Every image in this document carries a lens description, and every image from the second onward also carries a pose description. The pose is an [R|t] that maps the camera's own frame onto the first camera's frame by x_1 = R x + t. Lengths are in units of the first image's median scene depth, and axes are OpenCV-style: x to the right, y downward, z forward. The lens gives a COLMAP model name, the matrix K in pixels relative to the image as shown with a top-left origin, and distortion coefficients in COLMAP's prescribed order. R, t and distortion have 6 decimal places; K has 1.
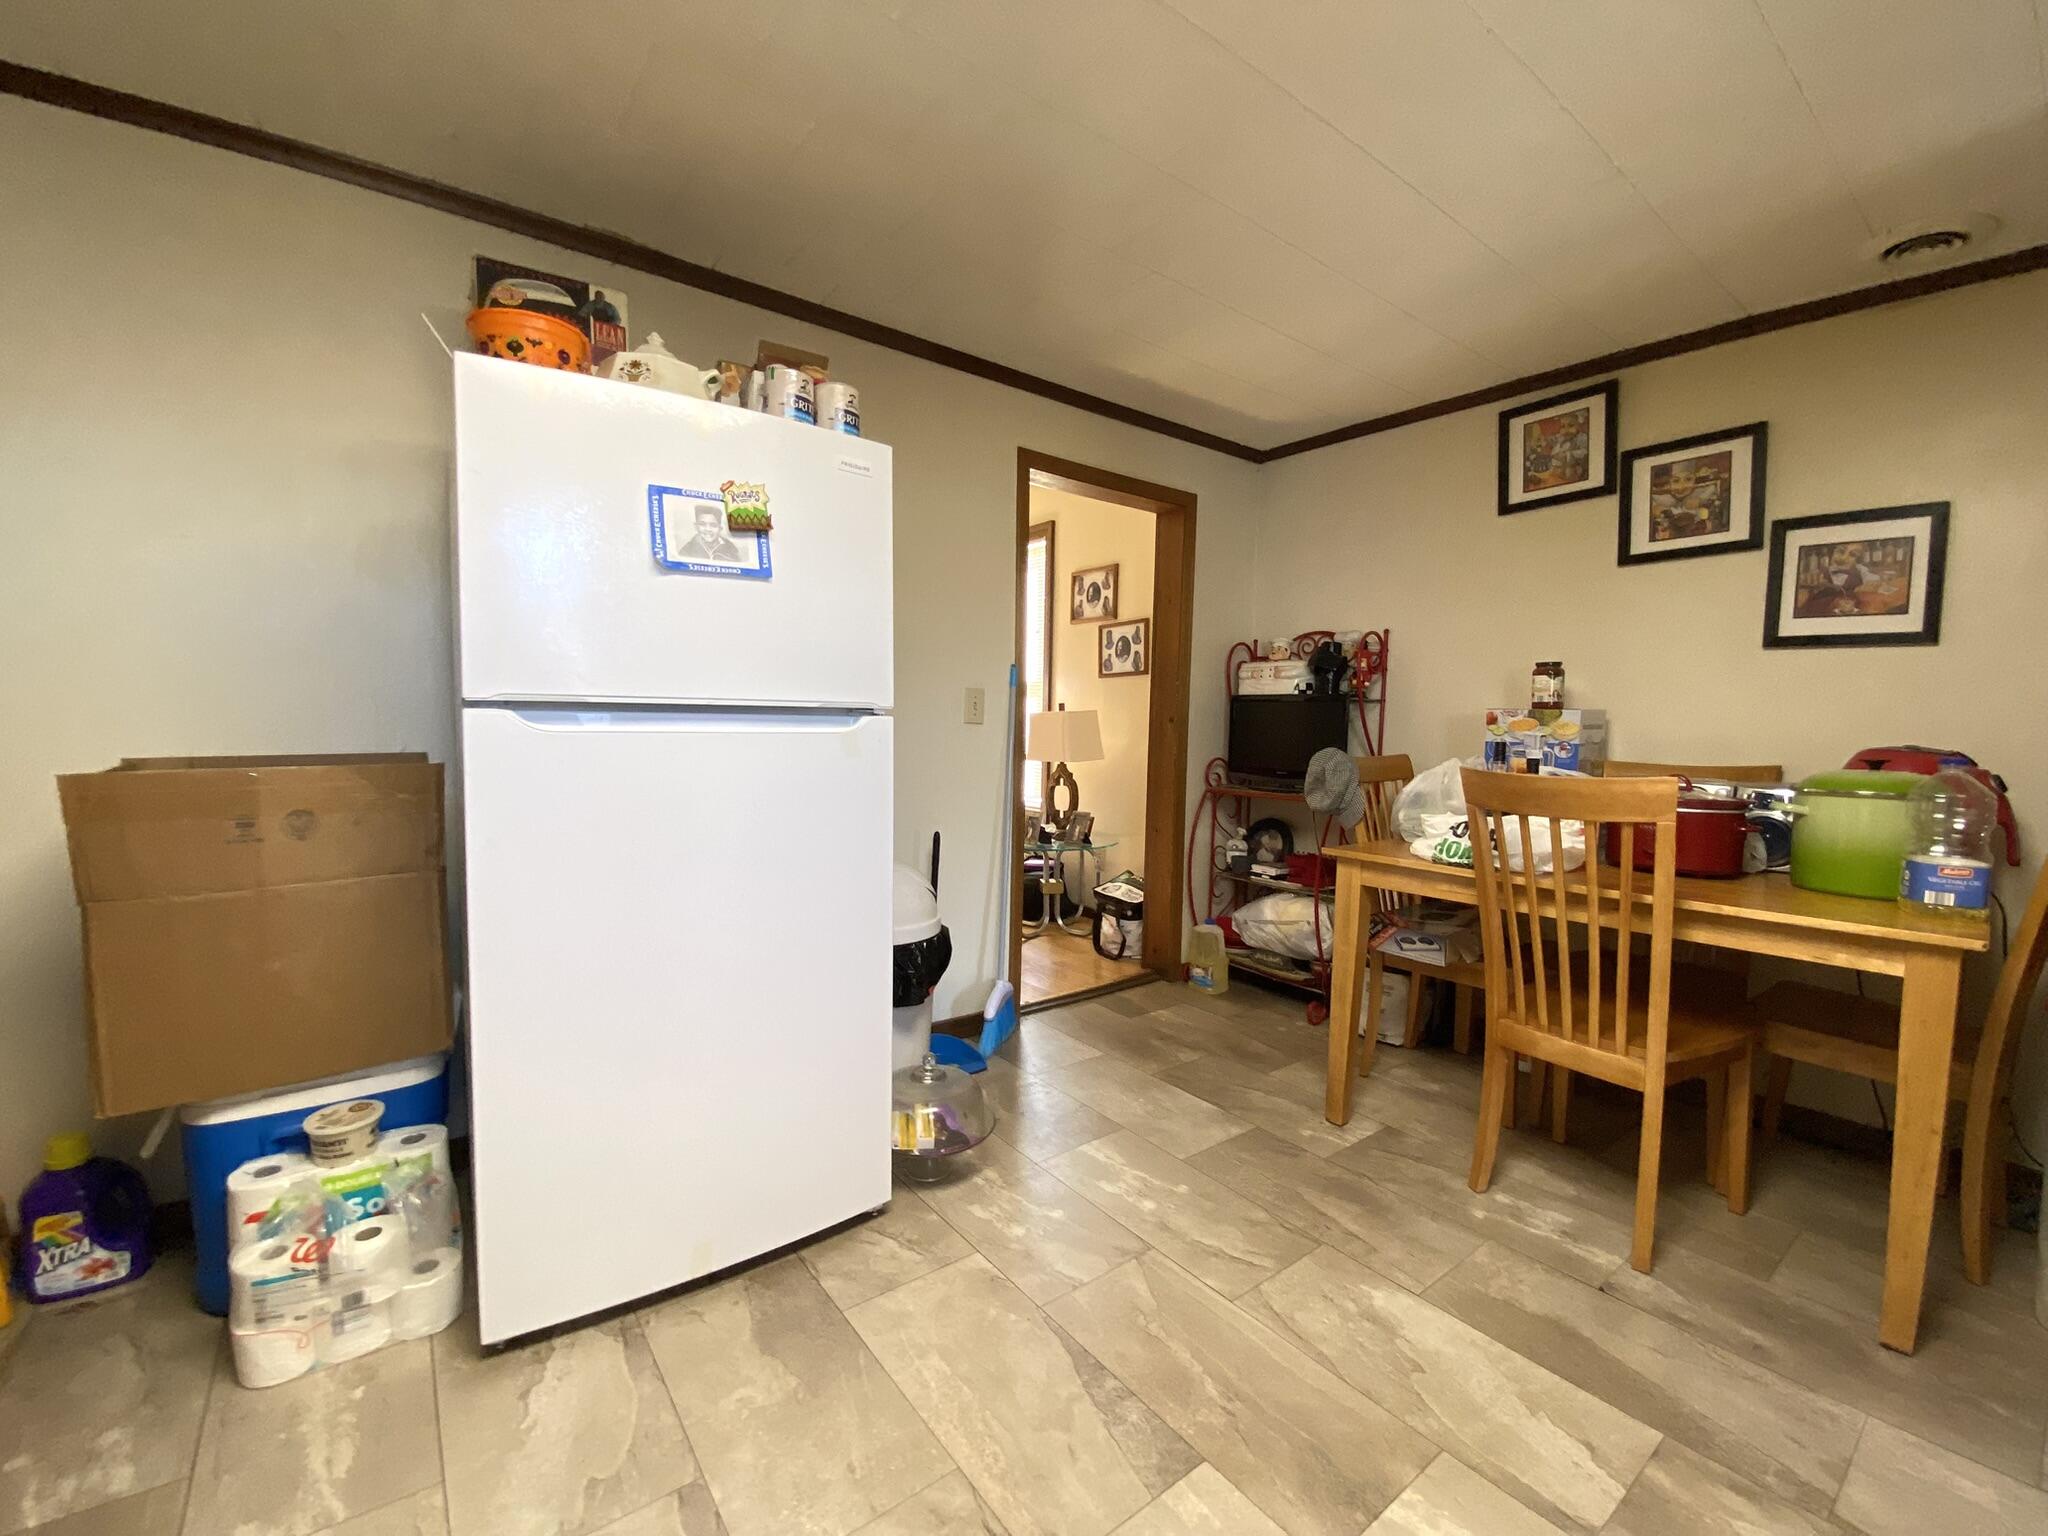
lens RADIAL K [[826.2, 0, 1025.3], [0, 826.2, 762.4], [0, 0, 1]] dist [-0.003426, -0.011188]
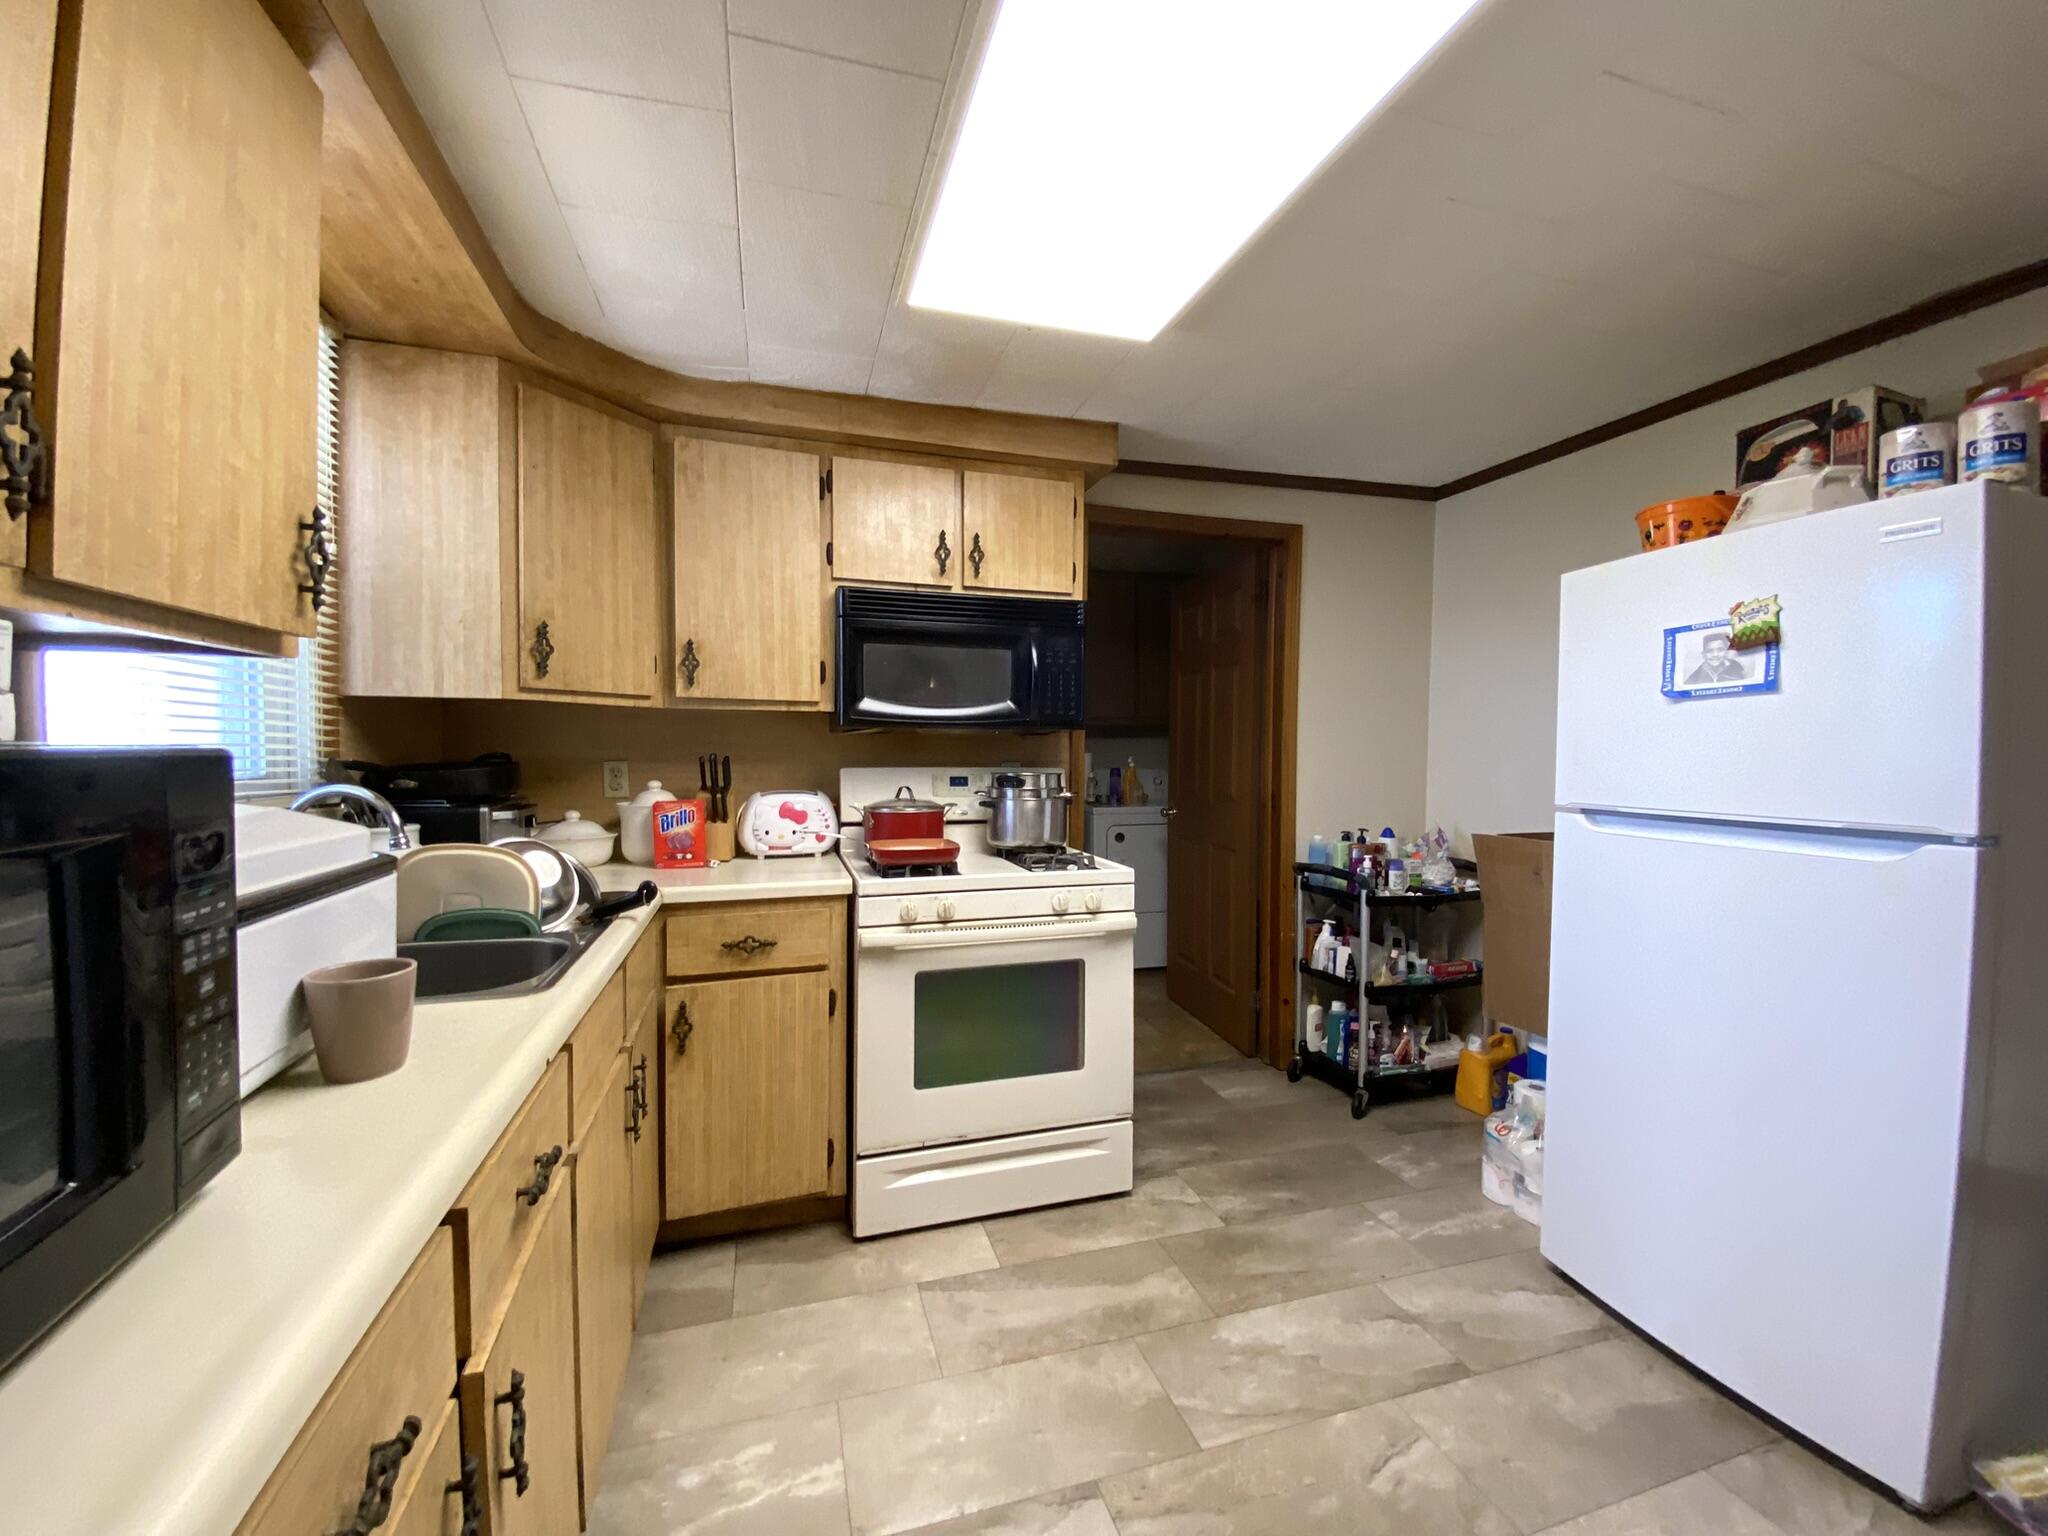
lens RADIAL K [[826.2, 0, 1030.4], [0, 826.2, 768.1], [0, 0, 1]] dist [-0.003426, -0.011188]
pose [[-0.351435, -0.000937, -0.936212, 0.918918], [-0.066053, 0.997532, 0.023796, -0.102810], [0.933879, 0.070202, -0.350630, 0.554343]]
